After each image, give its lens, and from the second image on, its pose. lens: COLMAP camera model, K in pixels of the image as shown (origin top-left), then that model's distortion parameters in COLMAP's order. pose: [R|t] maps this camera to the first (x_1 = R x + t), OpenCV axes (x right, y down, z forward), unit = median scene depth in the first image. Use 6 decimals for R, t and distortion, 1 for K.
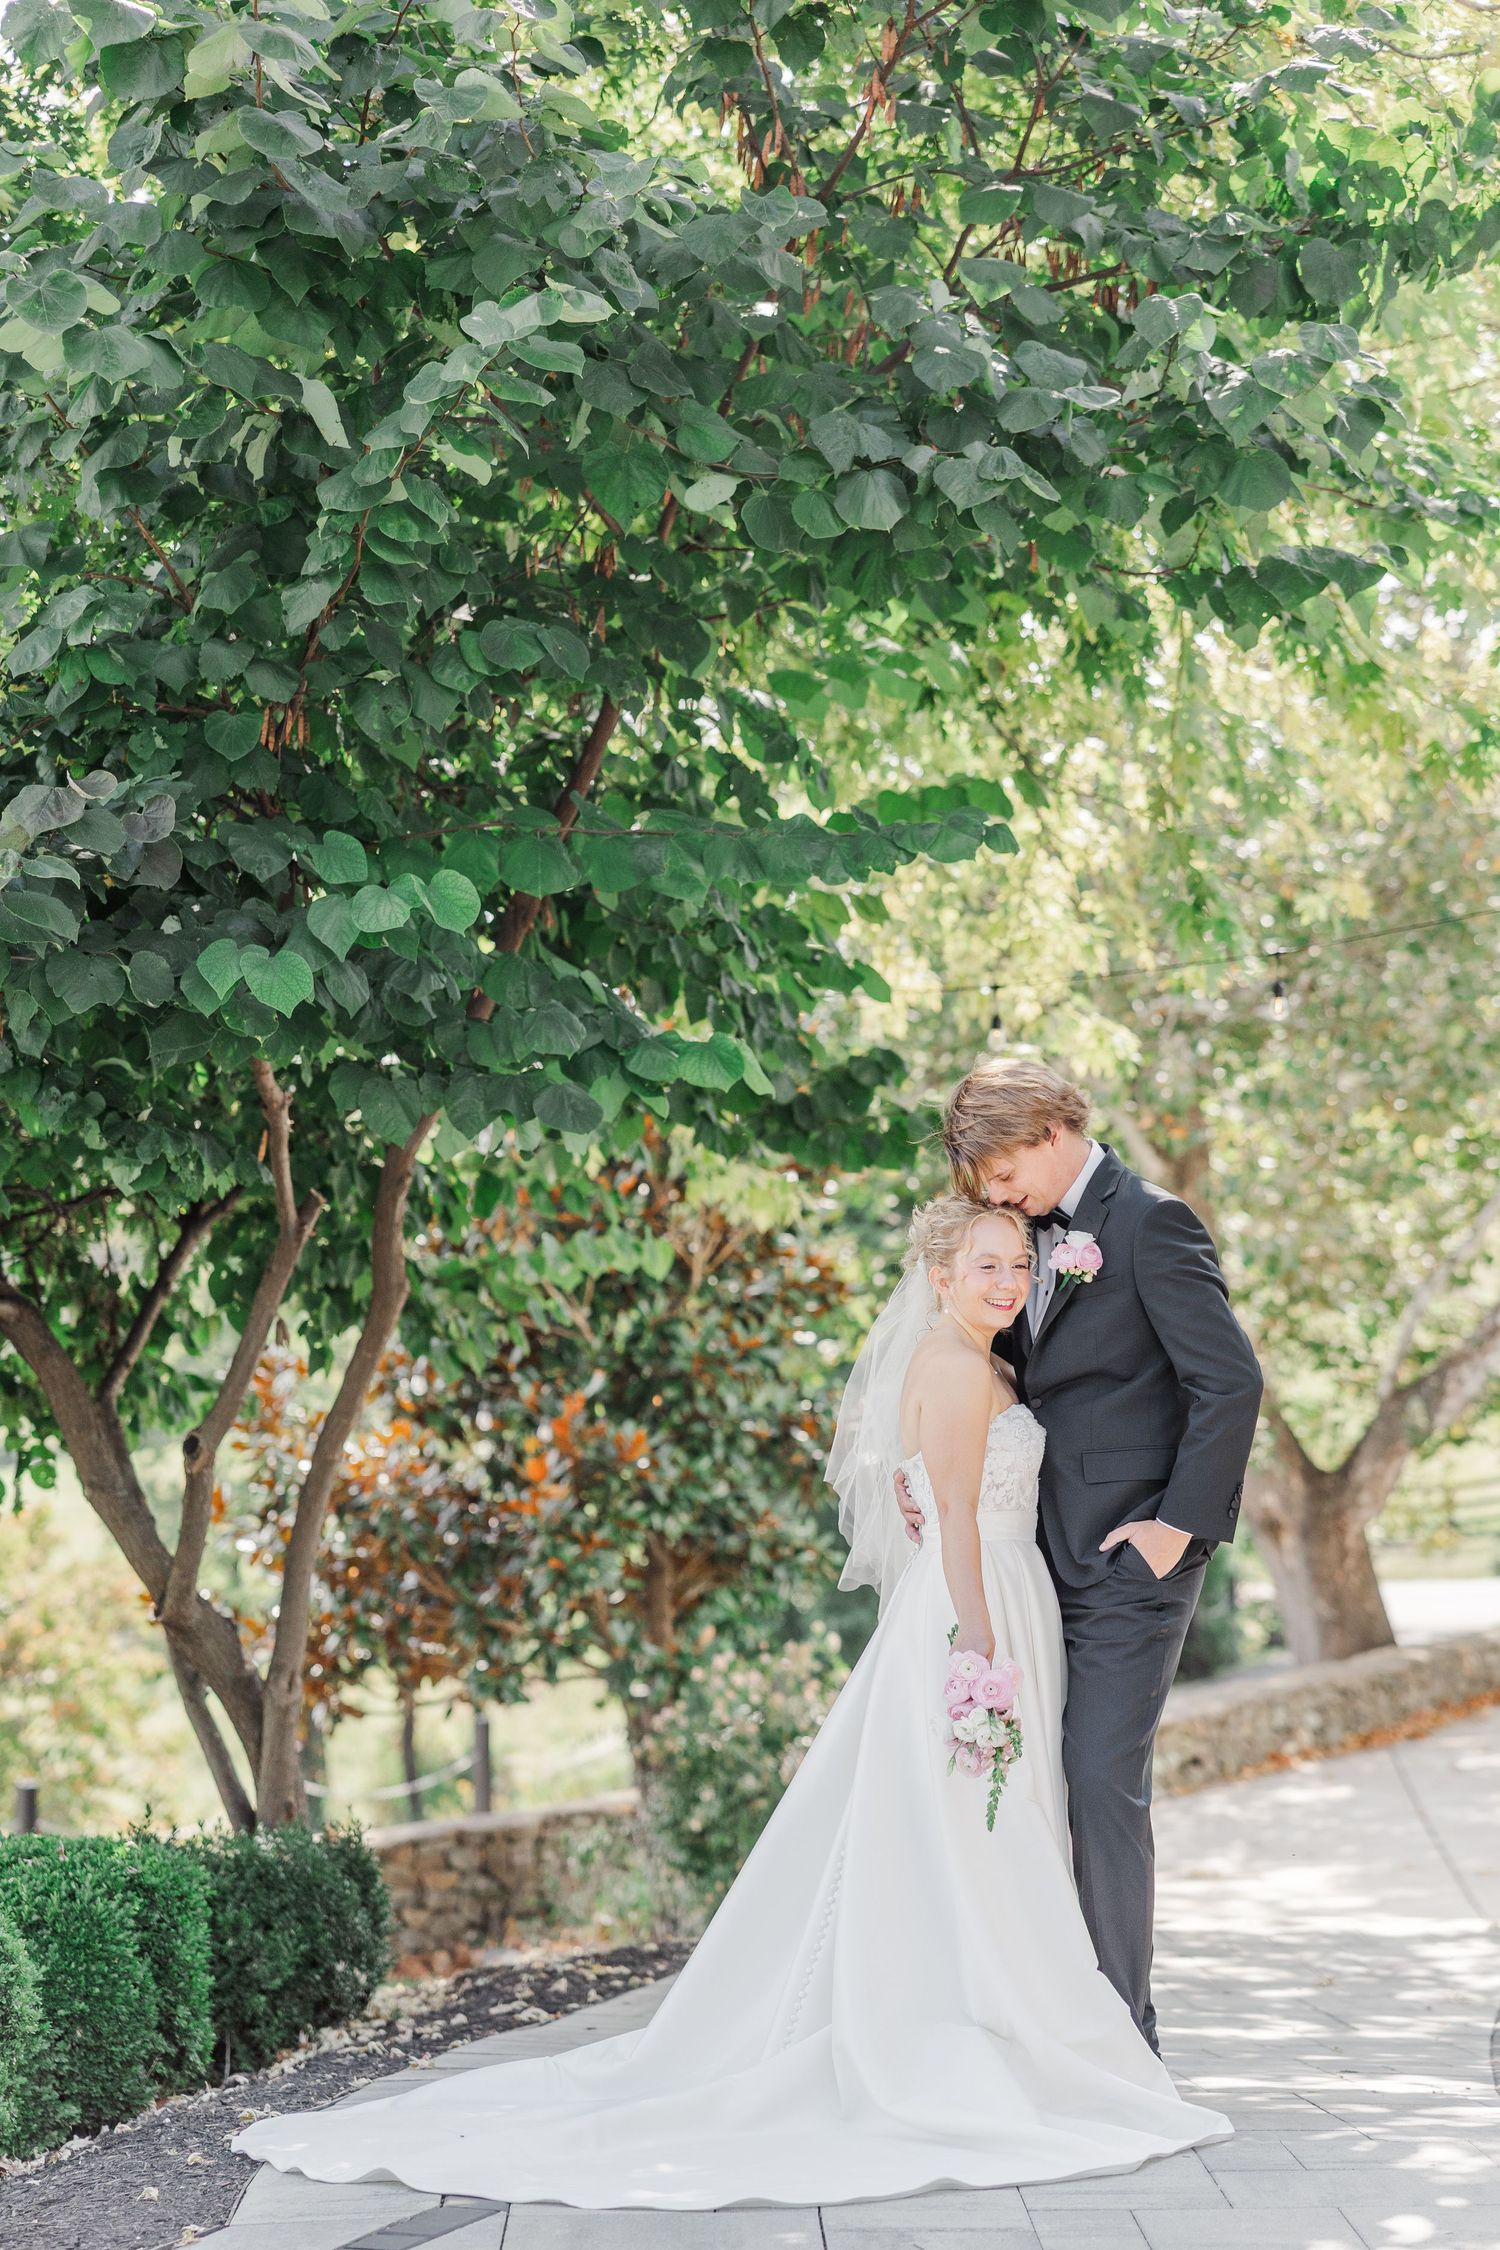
lens RADIAL K [[4186.0, 0, 750.0], [0, 4186.0, 1125.0], [0, 0, 1]] dist [0.029629, 0.073381]
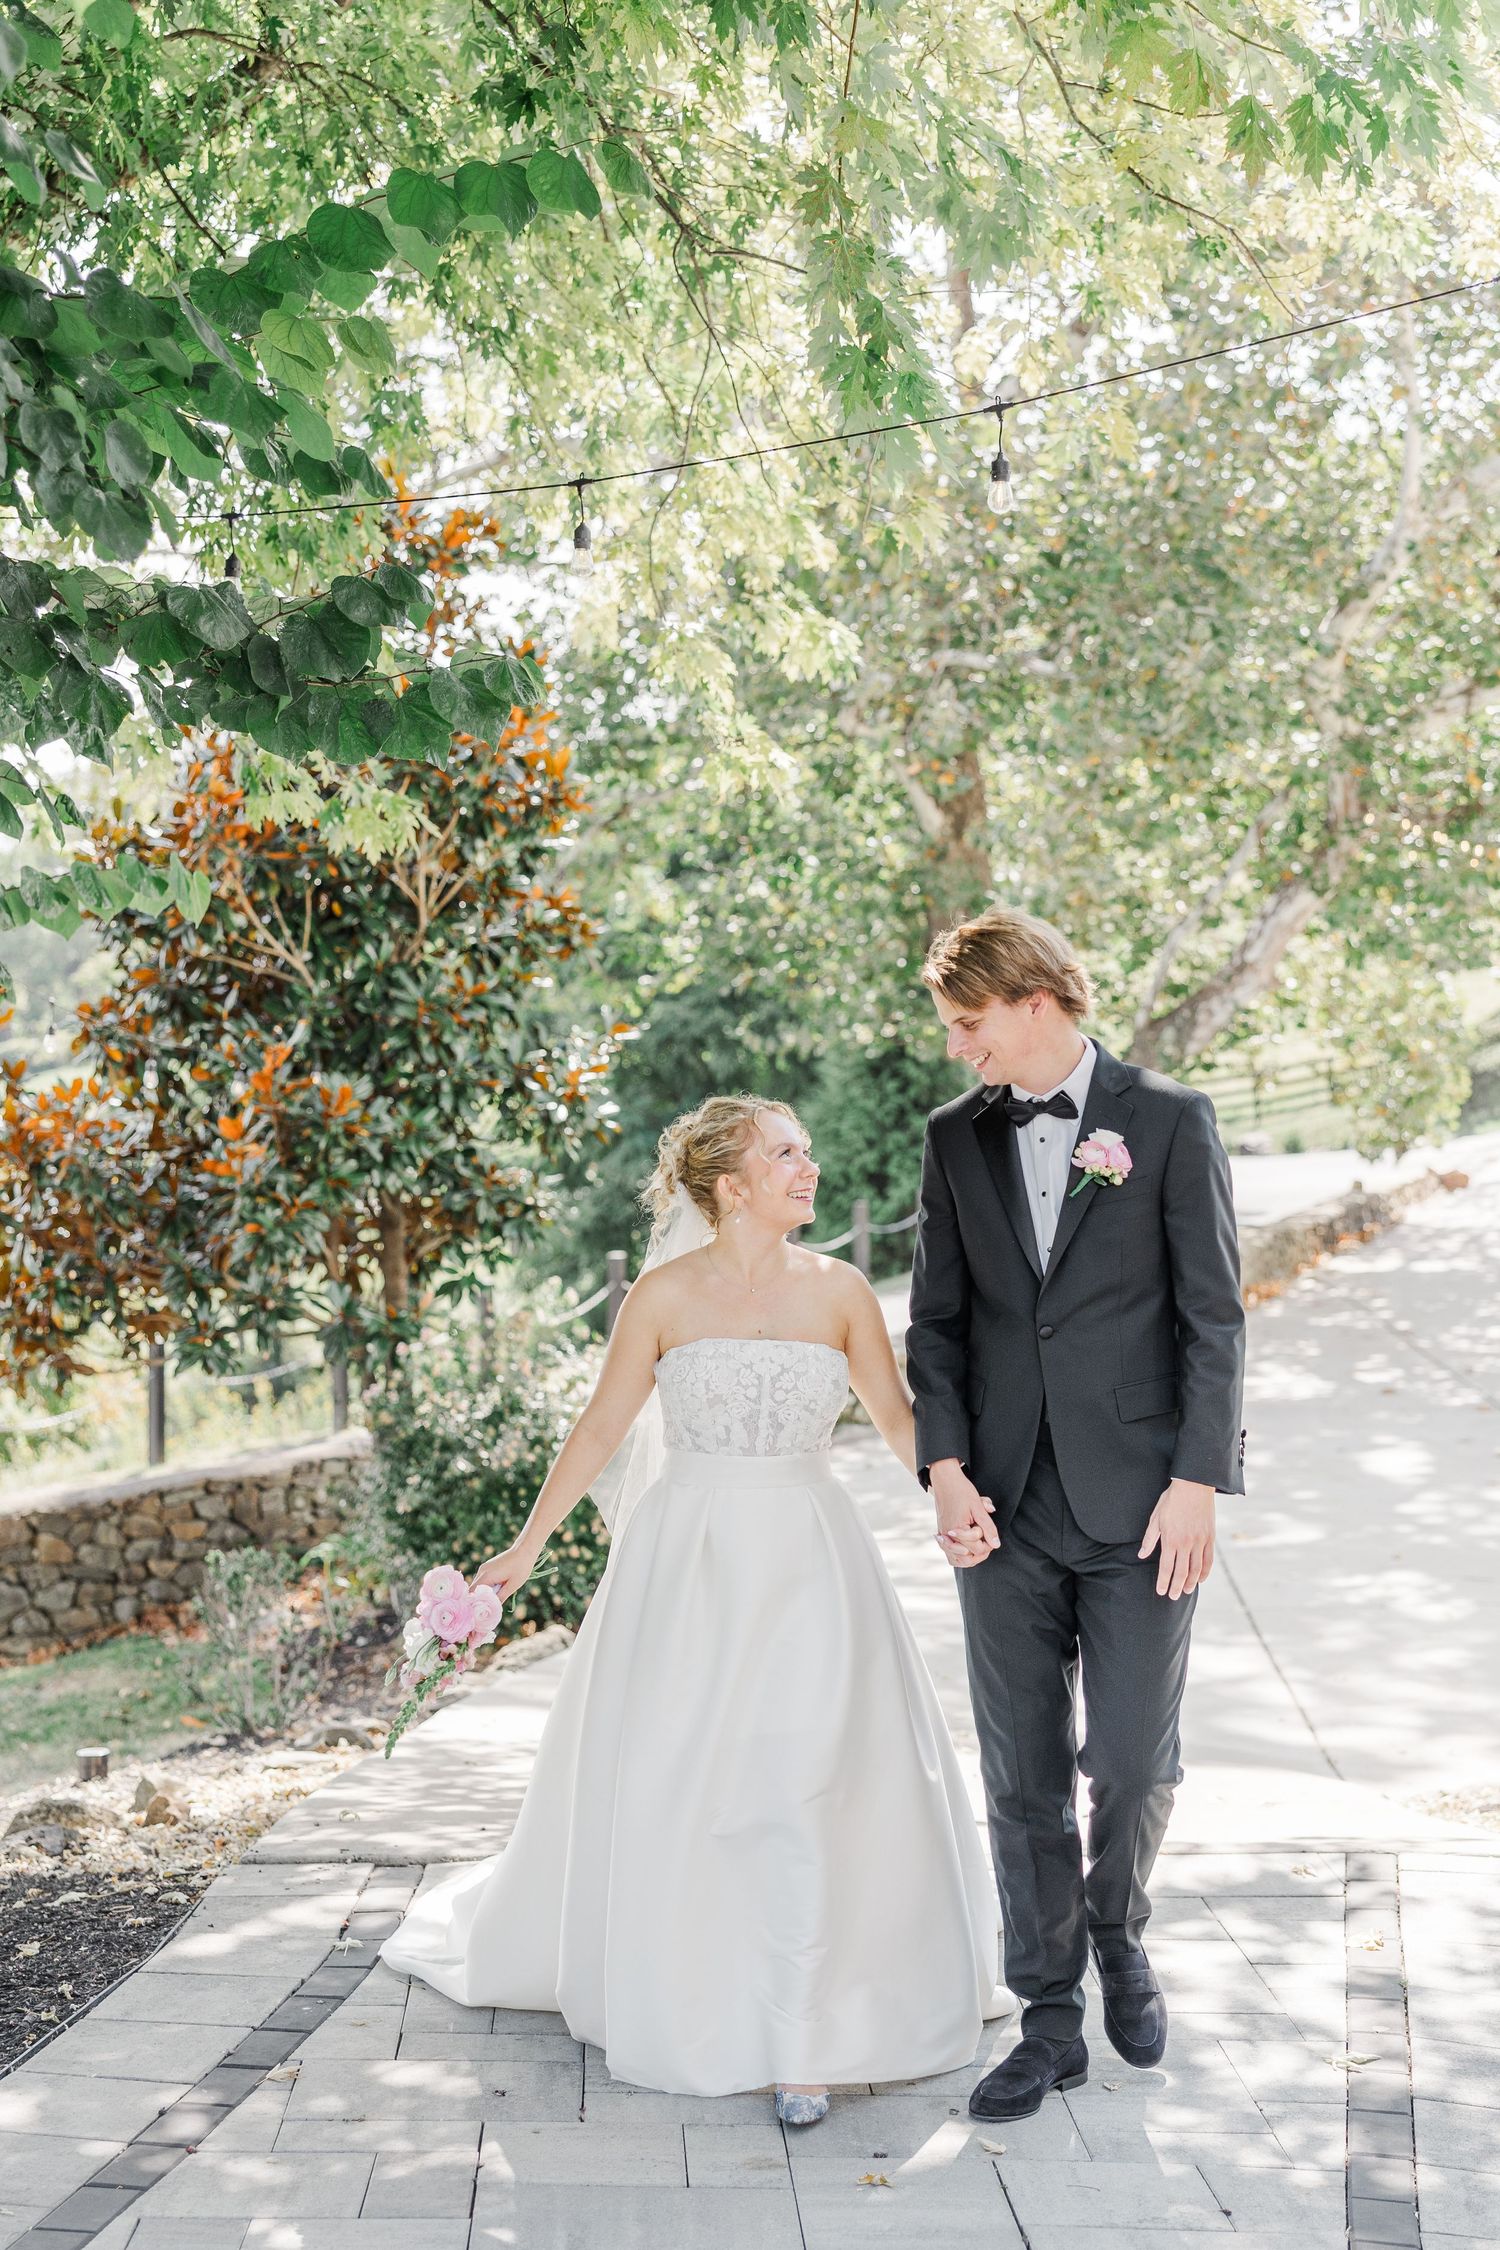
lens RADIAL K [[3790.3, 0, 750.0], [0, 3790.3, 1125.0], [0, 0, 1]] dist [0.005012, 0.032643]
pose [[0.998885, -0.002778, 0.047128, 0.018892], [-0.001516, 0.995866, 0.090826, 0.004390], [-0.047185, -0.090796, 0.994751, 0.128388]]
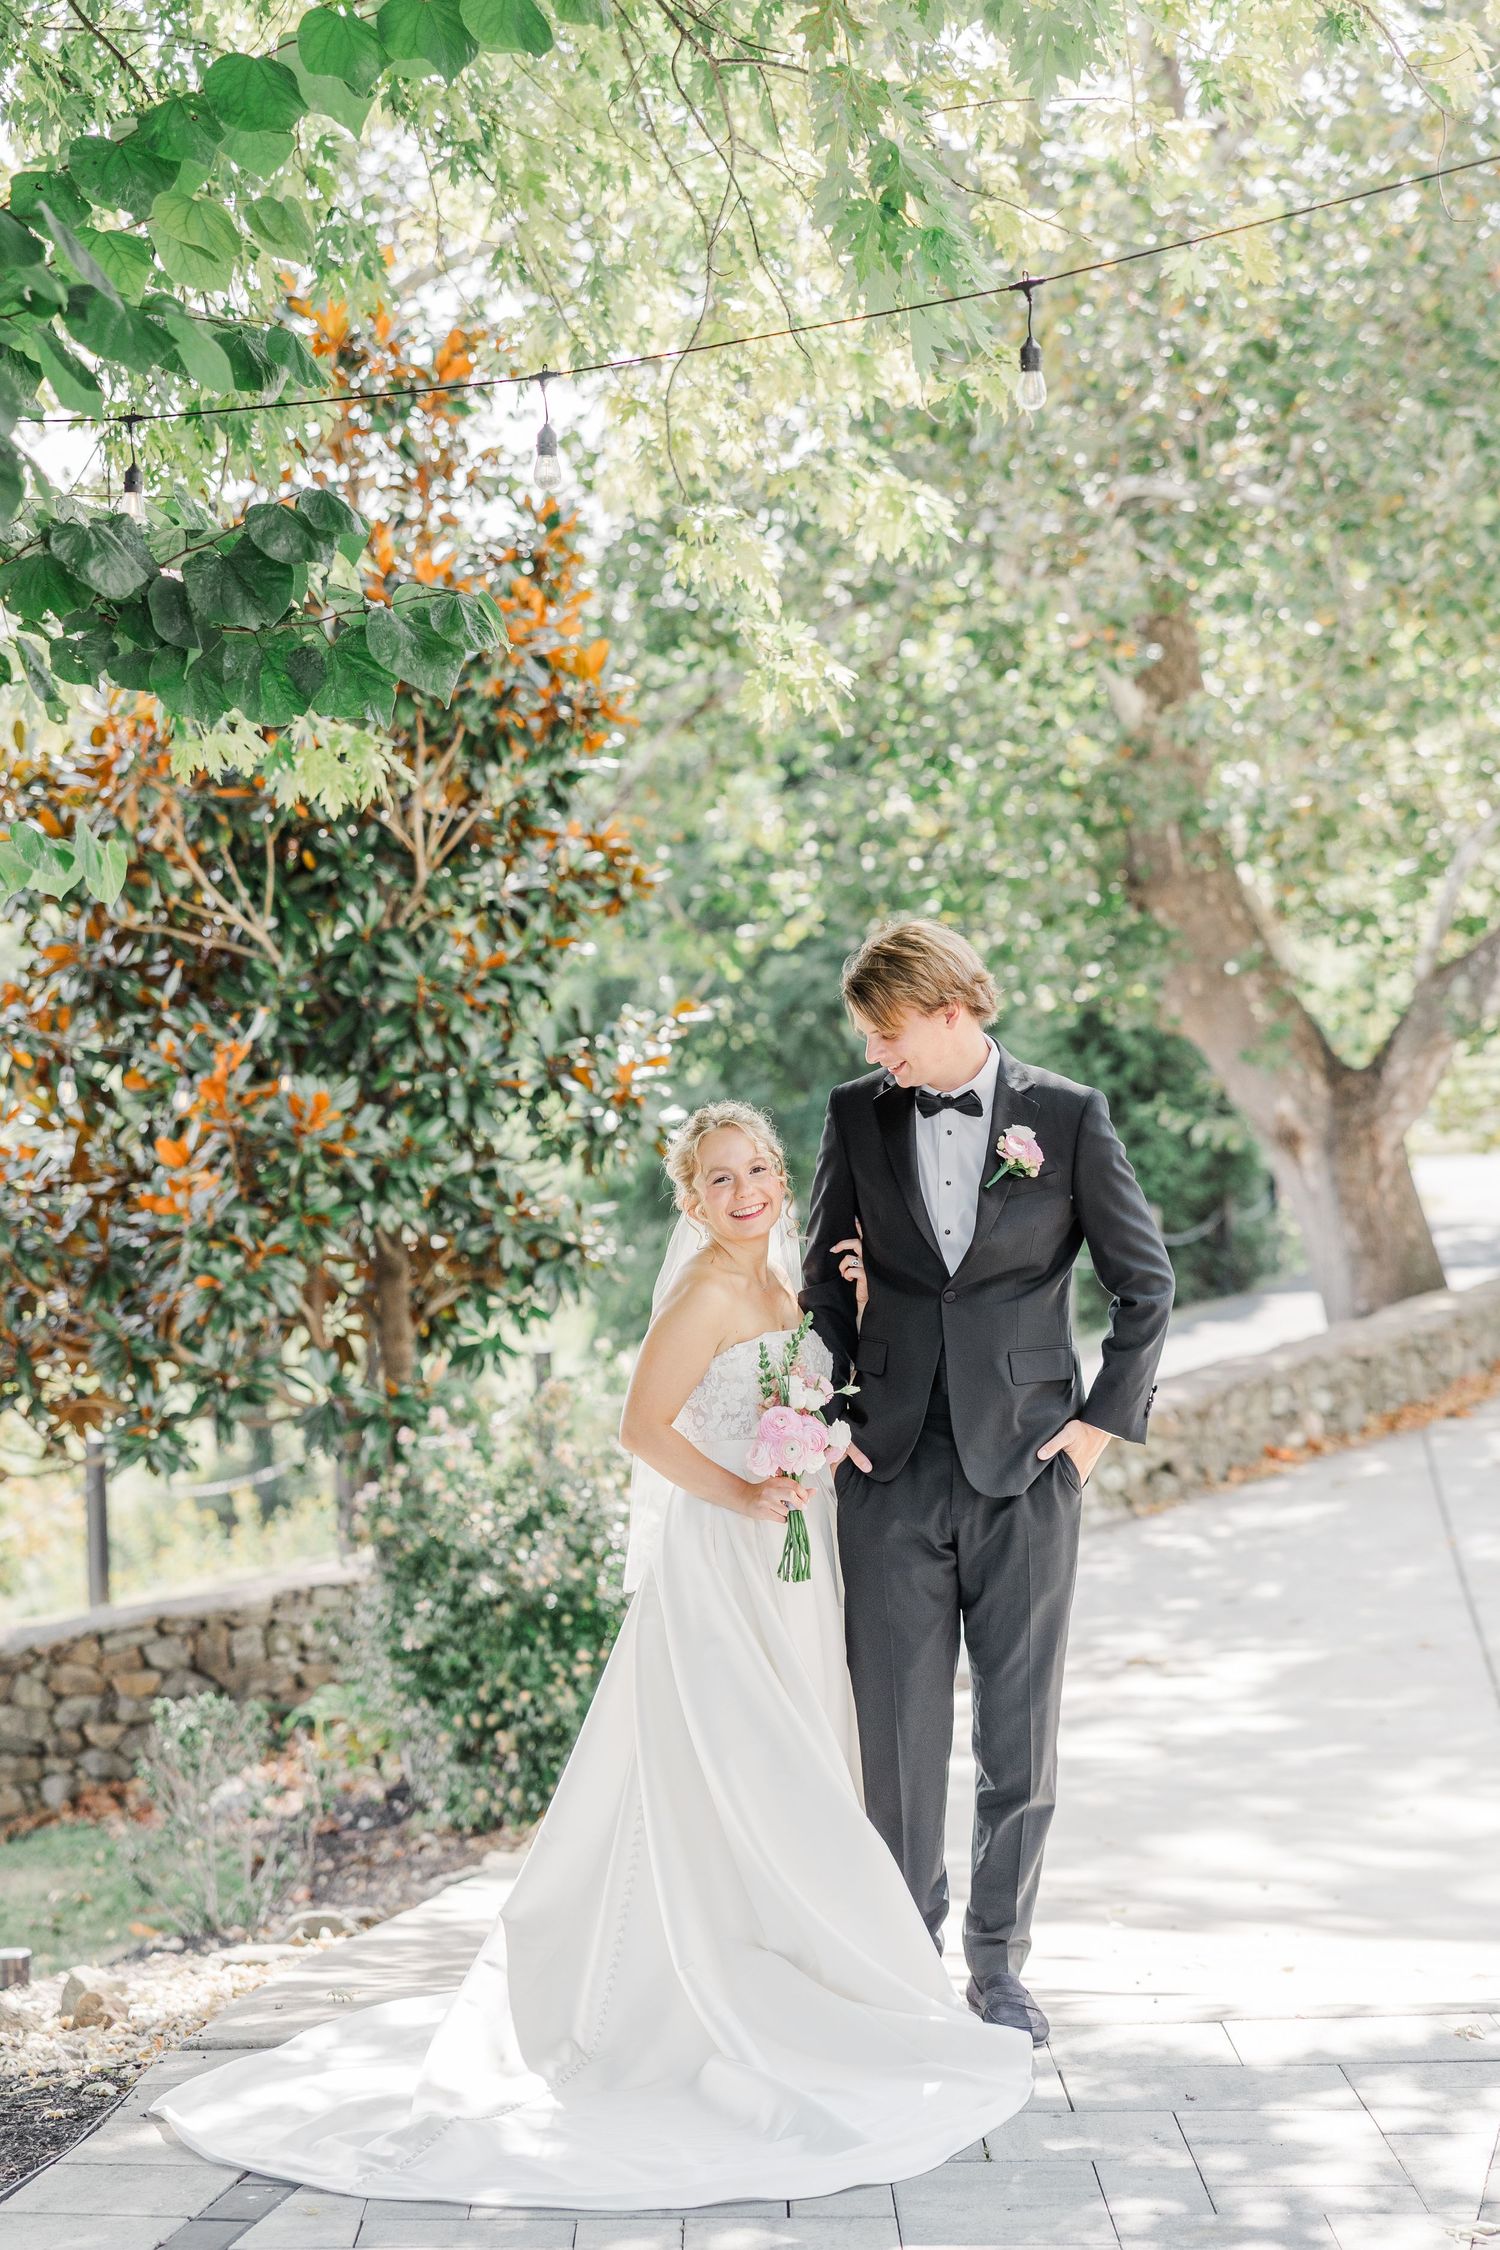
lens RADIAL K [[5163.9, 0, 668.3], [0, 5163.9, 1115.5], [0, 0, 1]] dist [0.042438, 0.018837]
pose [[0.999600, -0.028029, 0.003819, 0.023016], [0.027586, 0.995759, 0.087768, 0.001493], [-0.006263, -0.087627, 0.996134, 0.102945]]
